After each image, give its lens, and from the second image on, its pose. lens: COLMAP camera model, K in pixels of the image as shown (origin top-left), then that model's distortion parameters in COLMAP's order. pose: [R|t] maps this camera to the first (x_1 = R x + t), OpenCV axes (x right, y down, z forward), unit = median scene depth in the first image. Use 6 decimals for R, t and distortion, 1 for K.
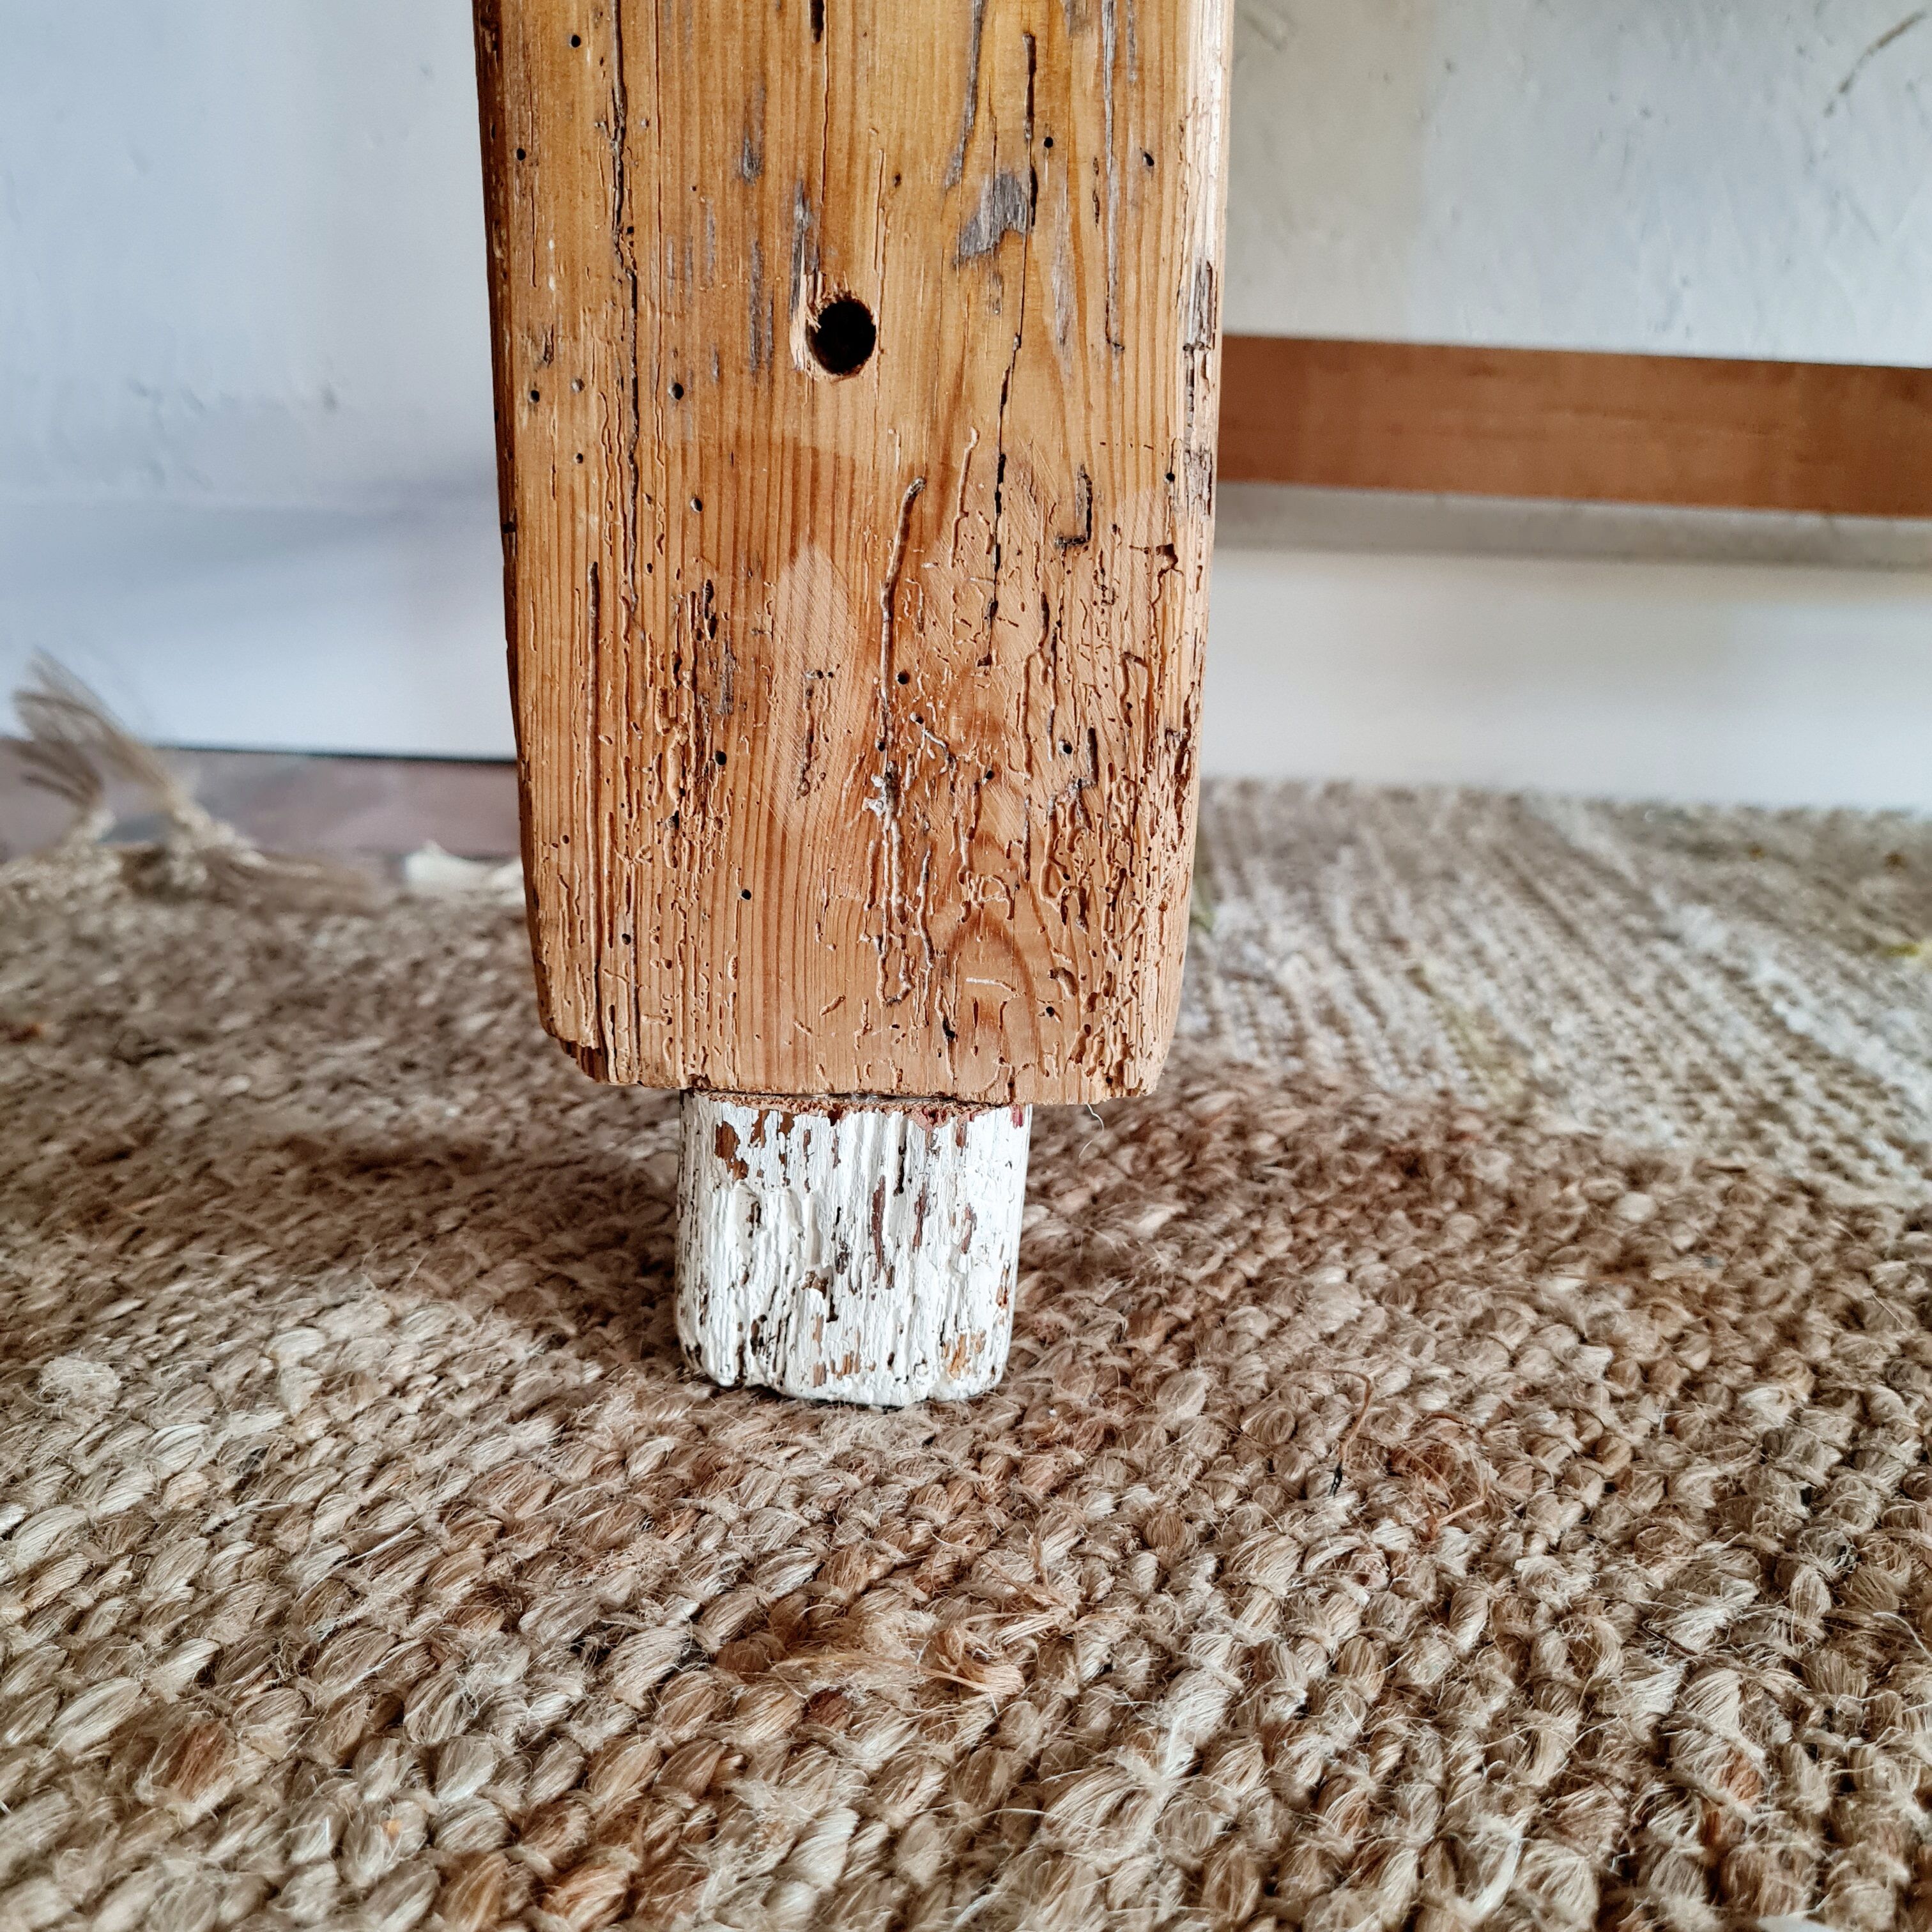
lens RADIAL K [[1971.0, 0, 932.3], [0, 1971.0, 983.2], [0, 0, 1]] dist [0.037040, 0.000000]
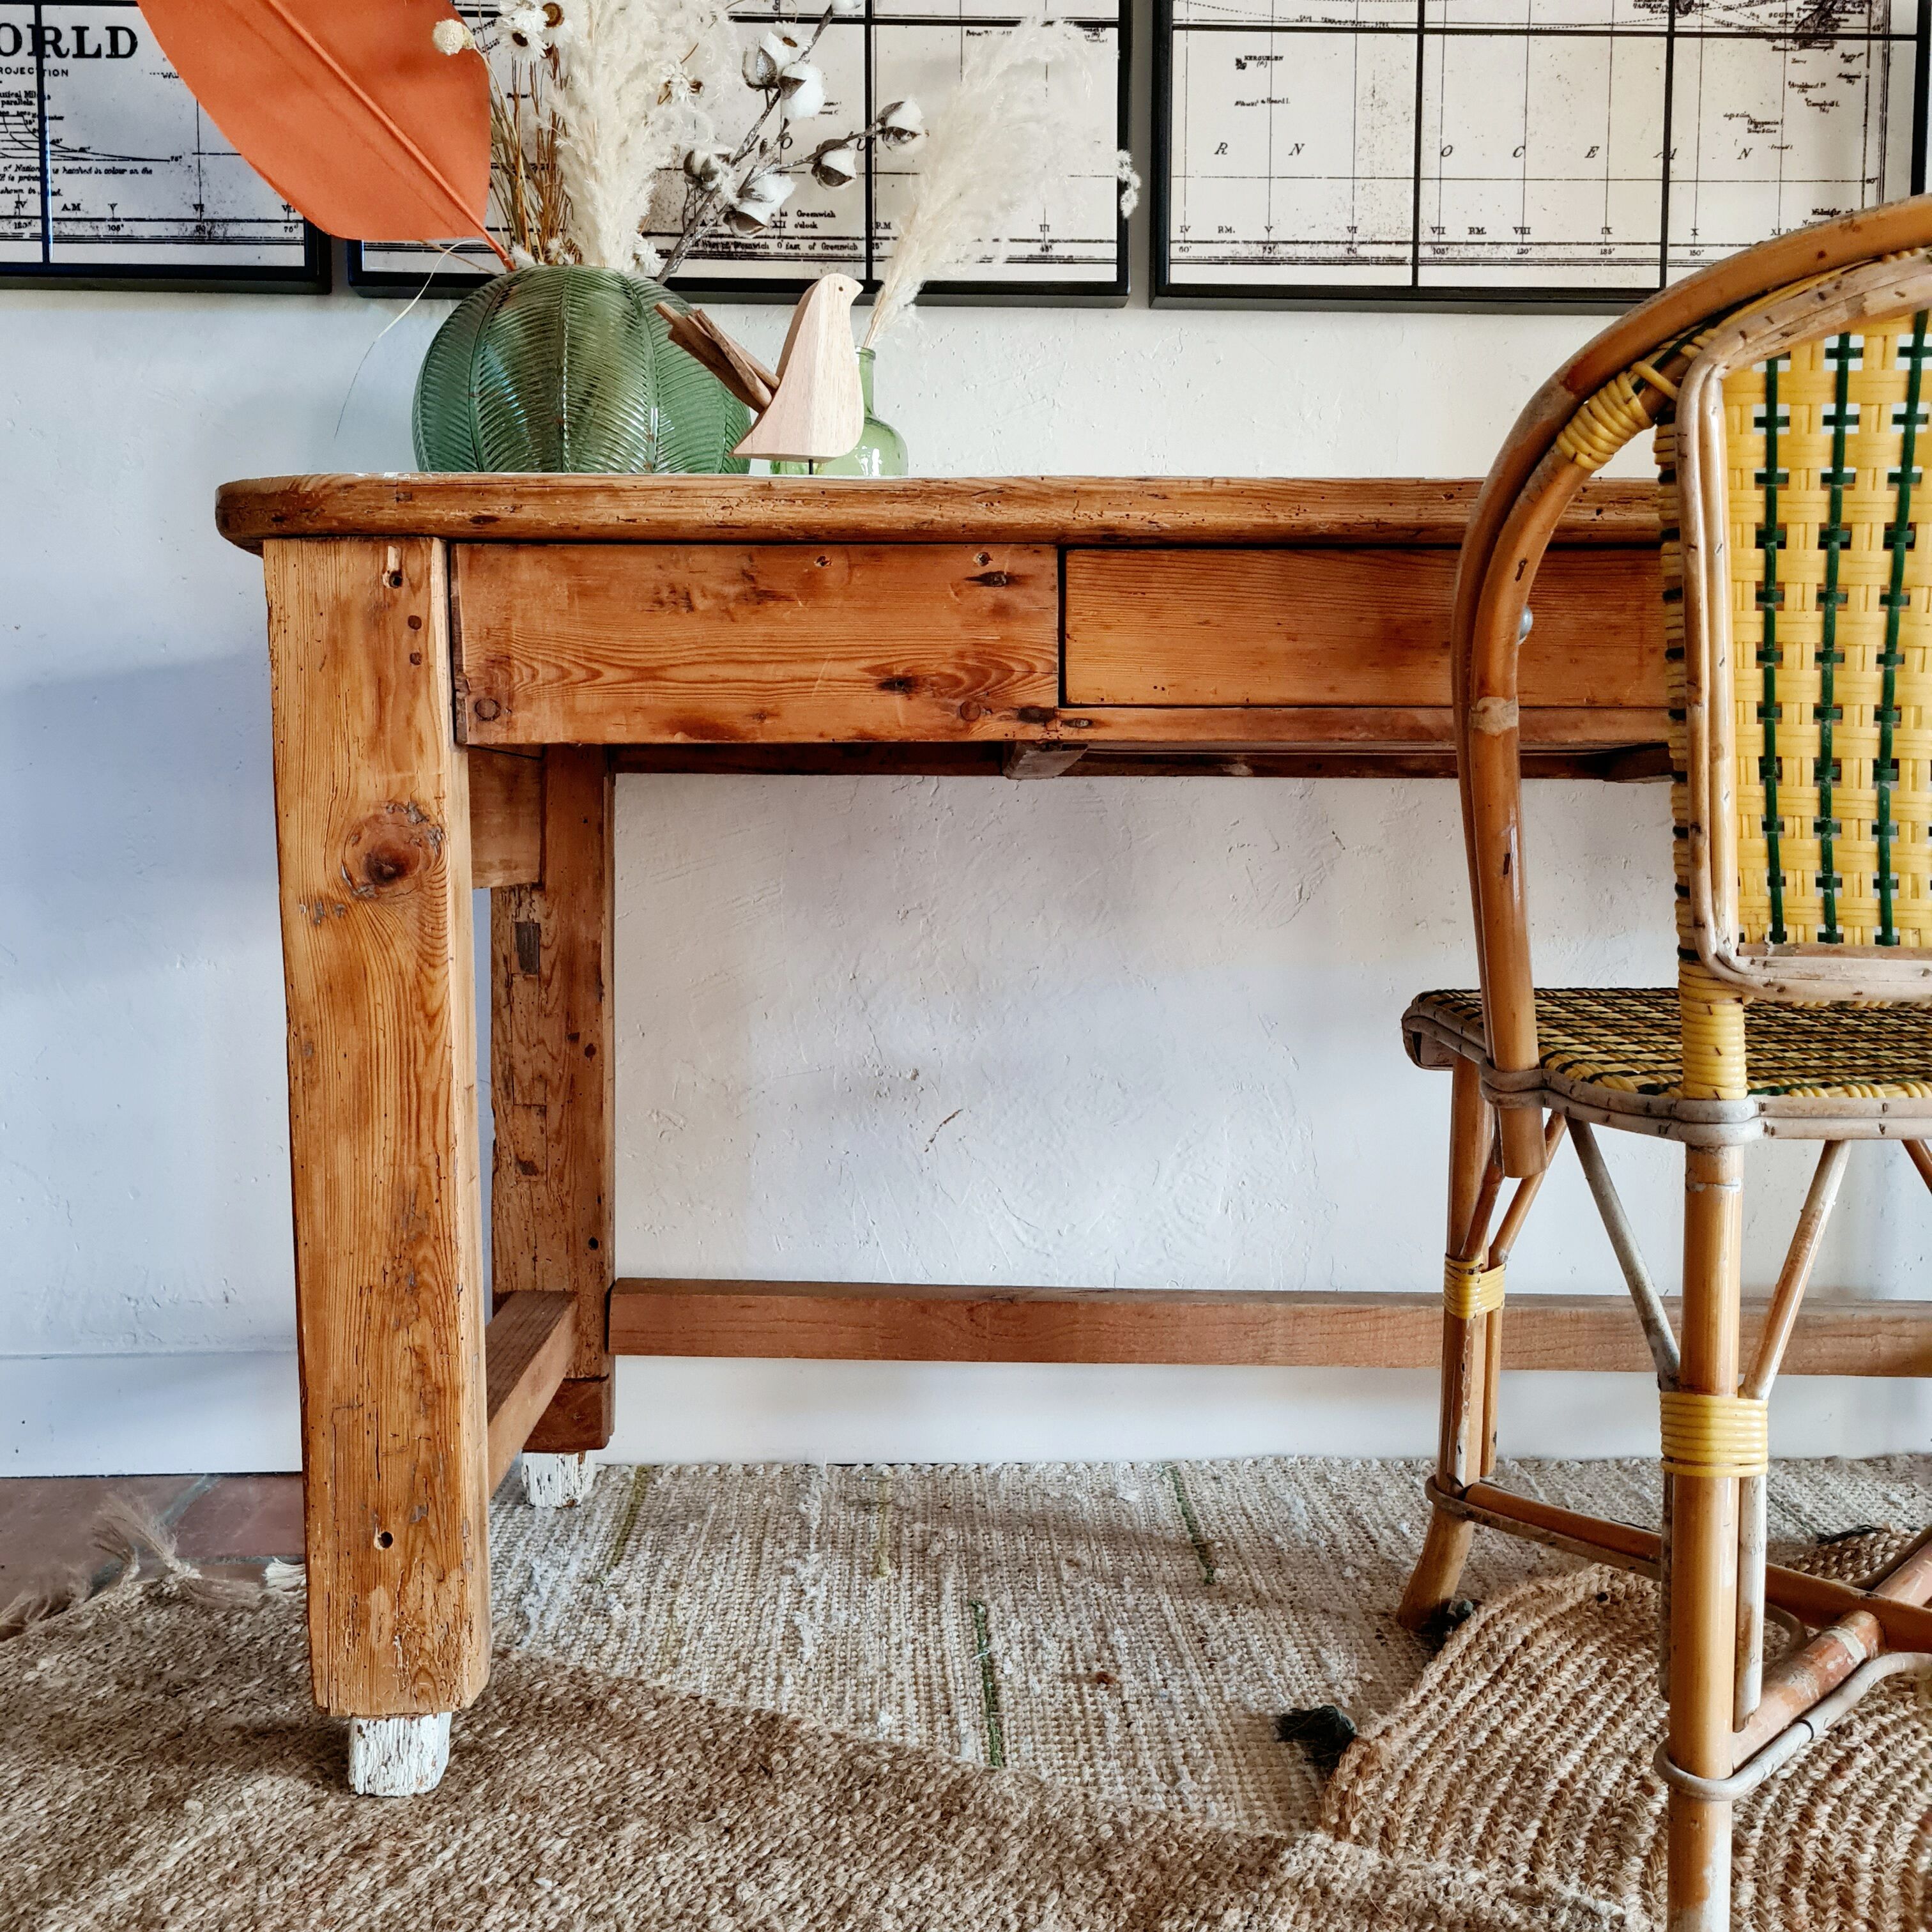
lens RADIAL K [[1971.0, 0, 972.7], [0, 1971.0, 928.8], [0, 0, 1]] dist [0.037040, 0.000000]
pose [[0.993598, -0.031131, 0.108602, 0.738047], [0.053297, 0.976757, -0.207619, -0.597427], [-0.099615, 0.212078, 0.972162, -3.378340]]
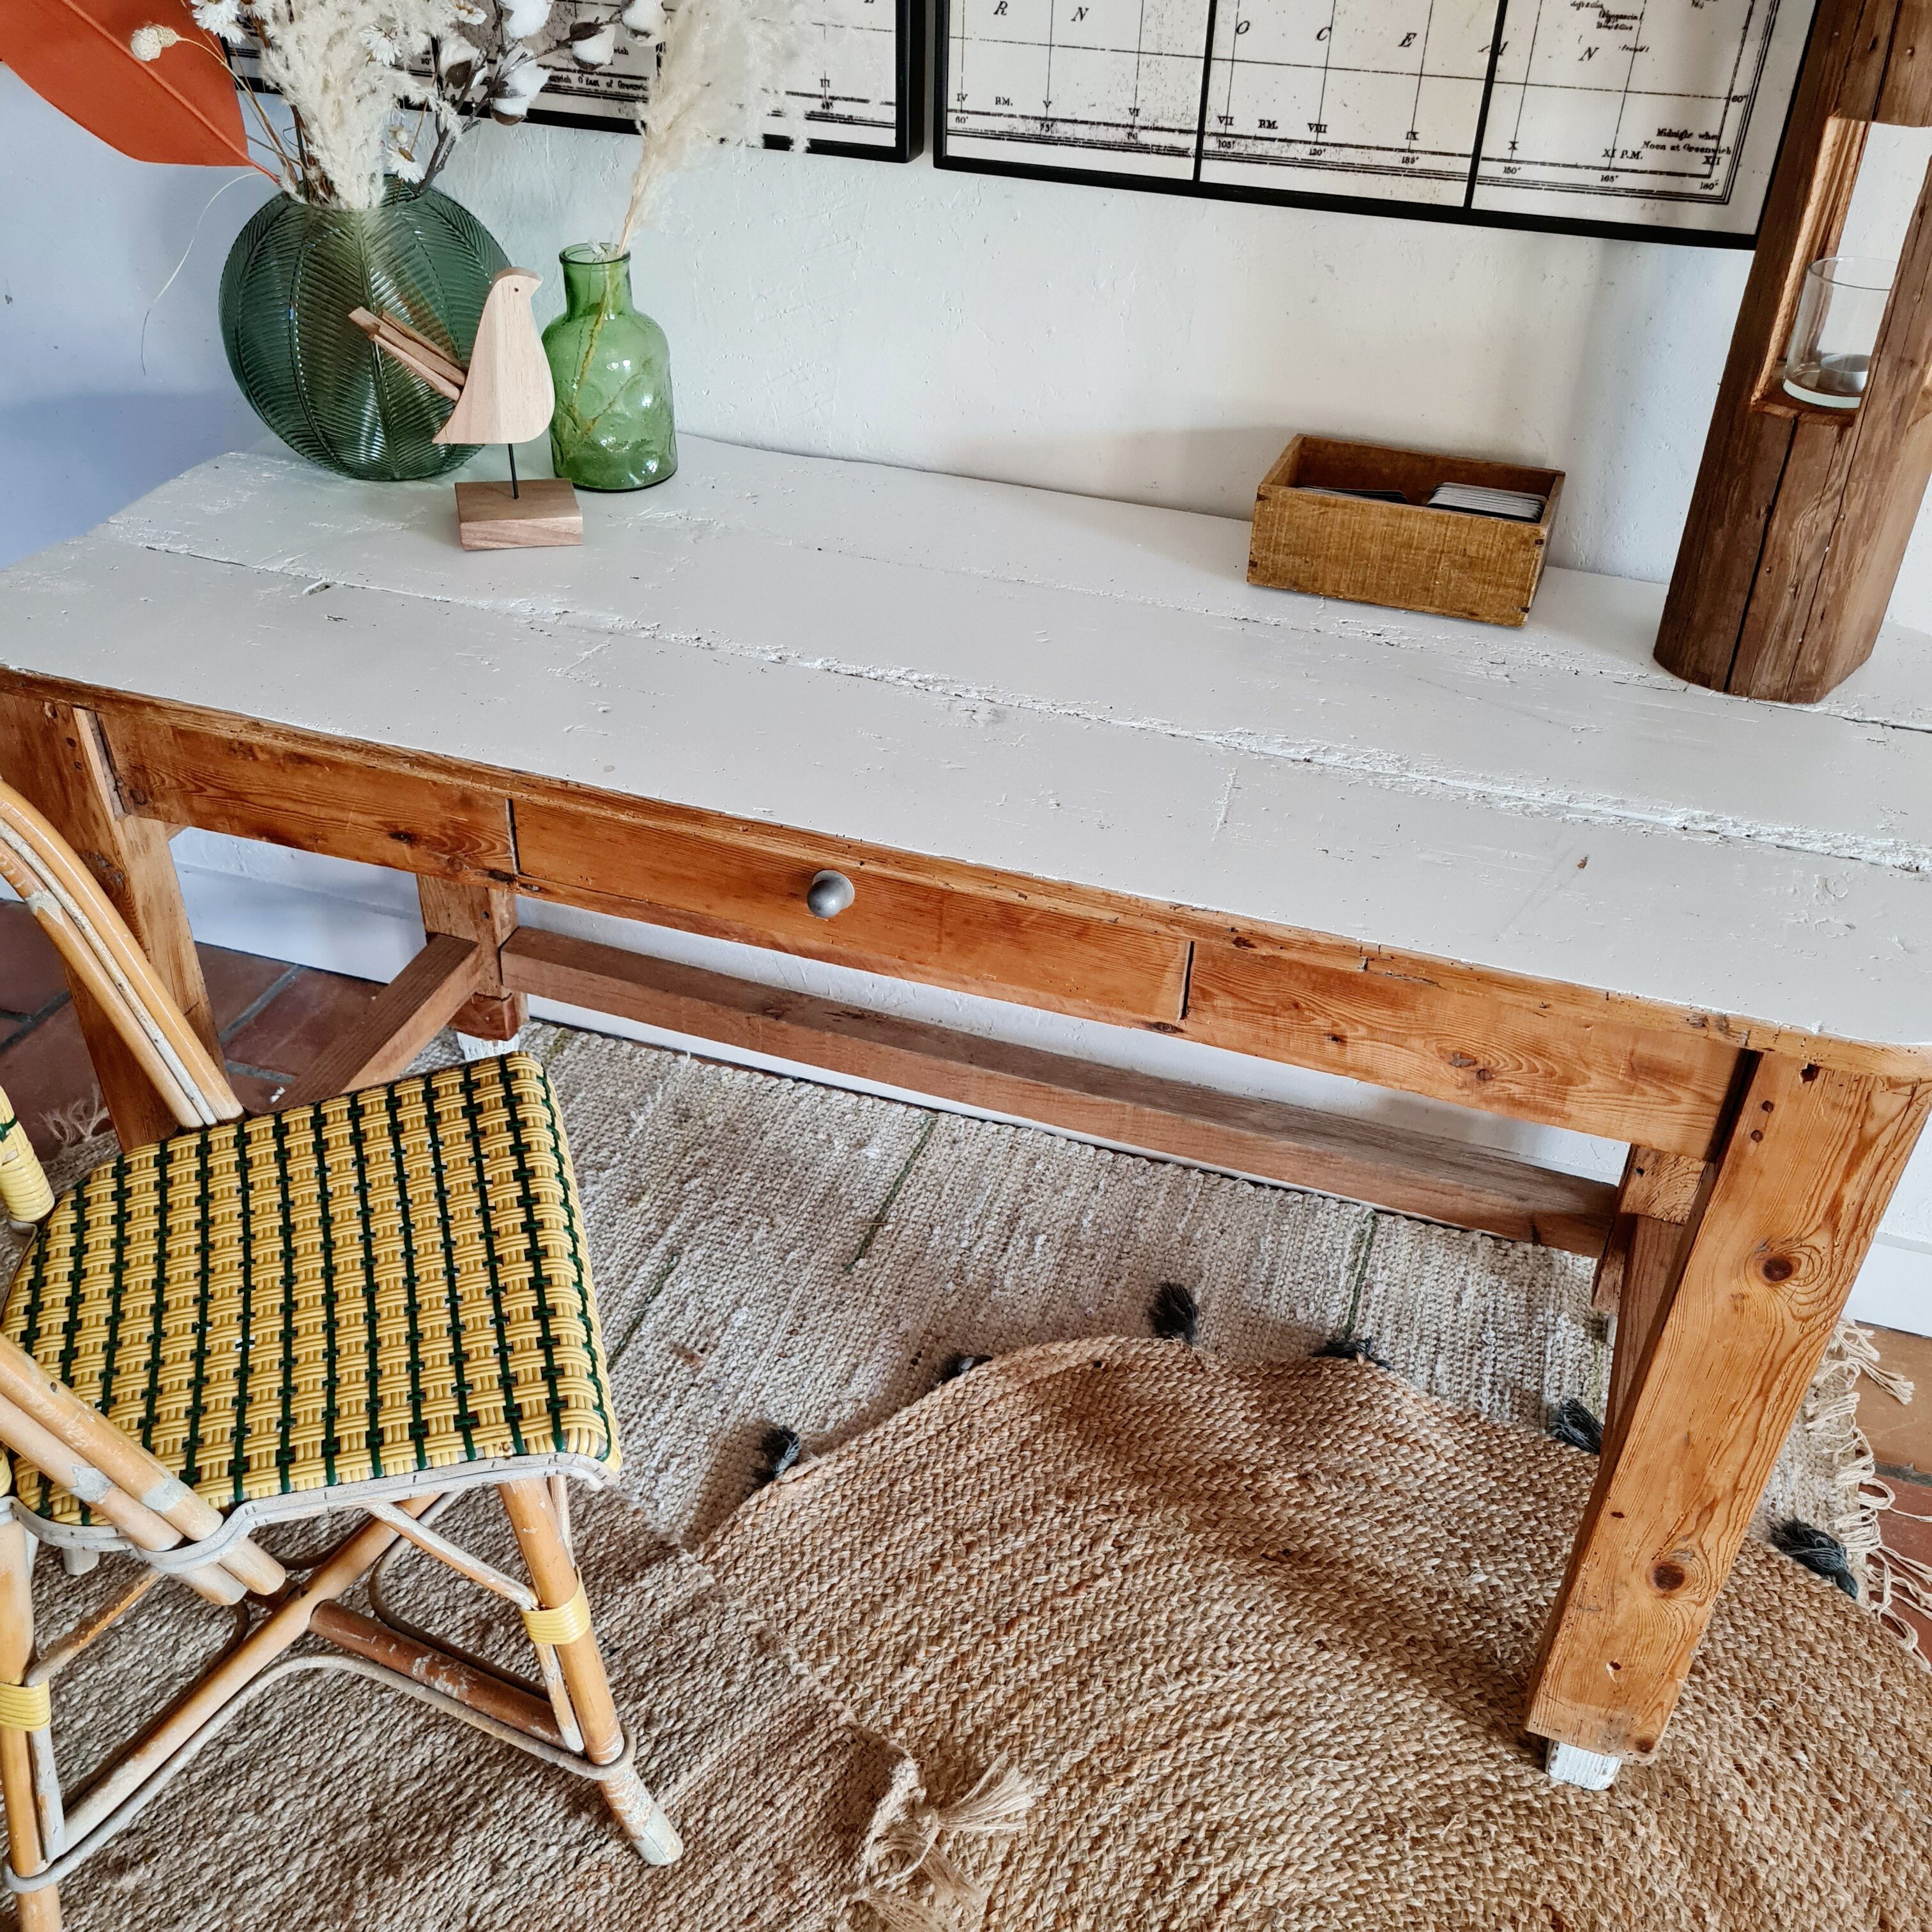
lens RADIAL K [[1971.0, 0, 955.4], [0, 1971.0, 980.6], [0, 0, 1]] dist [0.037040, 0.000000]
pose [[0.970881, 0.134494, -0.198248, 3.509210], [-0.059075, 0.936391, 0.345951, -3.426749], [0.232166, -0.324165, 0.917069, -4.130453]]
